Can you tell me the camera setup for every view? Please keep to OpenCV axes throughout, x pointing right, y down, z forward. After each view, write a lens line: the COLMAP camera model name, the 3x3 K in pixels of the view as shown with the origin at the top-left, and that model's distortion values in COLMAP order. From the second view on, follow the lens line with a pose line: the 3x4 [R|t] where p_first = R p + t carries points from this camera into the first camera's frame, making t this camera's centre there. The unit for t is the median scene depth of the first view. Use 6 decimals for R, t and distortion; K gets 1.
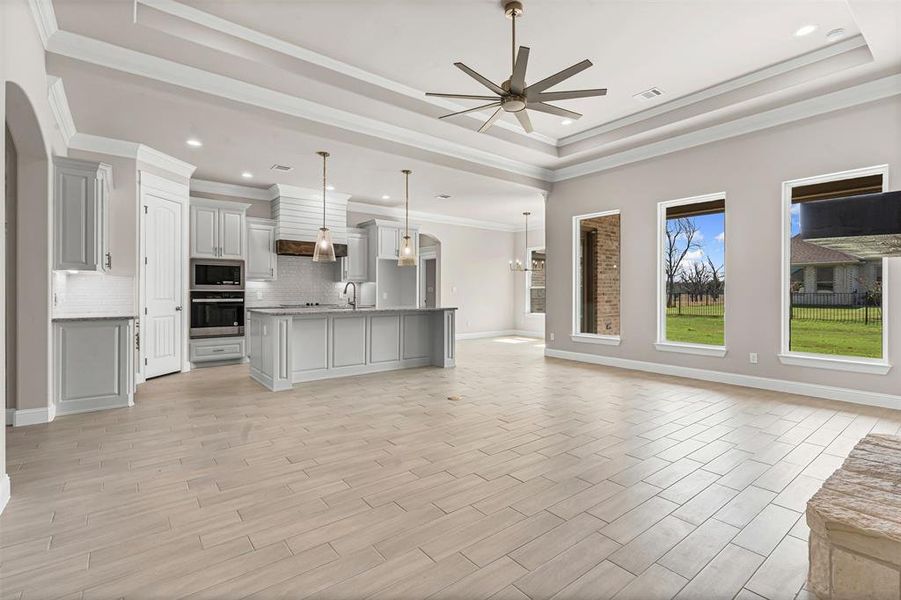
lens RADIAL K [[417.4, 0, 447.9], [0, 417.4, 292.8], [0, 0, 1]] dist [-0.003622, 0.001162]
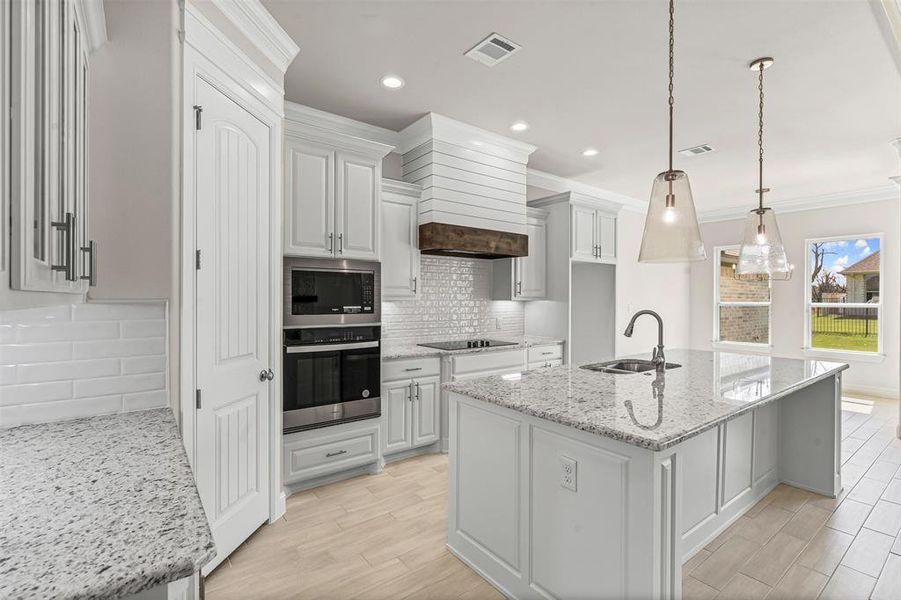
lens RADIAL K [[417.4, 0, 449.1], [0, 417.4, 300.7], [0, 0, 1]] dist [-0.003622, 0.001162]
pose [[0.999877, 0.000669, -0.015662, -0.406286], [-0.000620, 0.999995, 0.003085, -0.034629], [0.015664, -0.003075, 0.999873, 0.520730]]
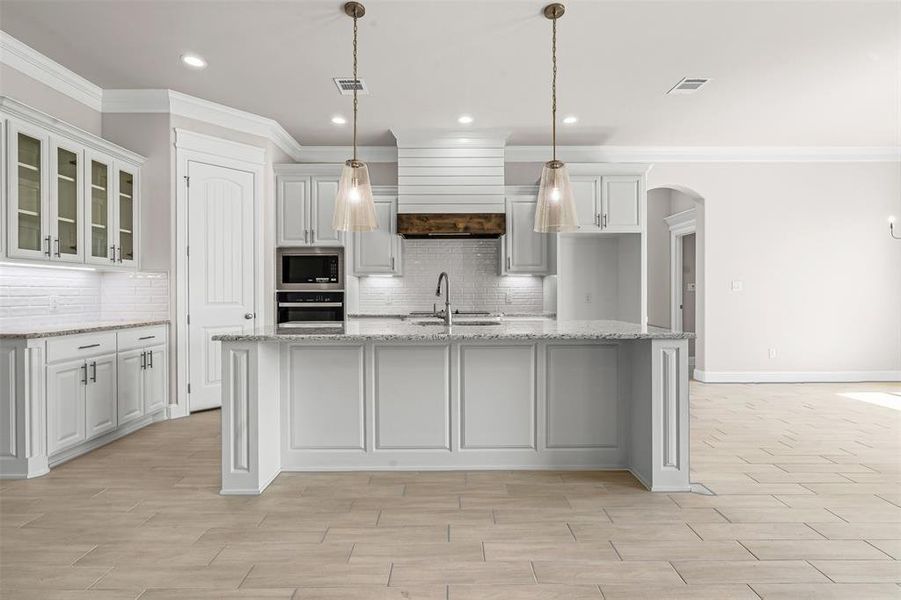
lens RADIAL K [[417.4, 0, 452.9], [0, 417.4, 294.1], [0, 0, 1]] dist [-0.003622, 0.001162]
pose [[0.795384, -0.002377, -0.606102, 0.075654], [0.004771, 0.999986, 0.002339, -0.000607], [0.606088, -0.004752, 0.795384, 0.567569]]
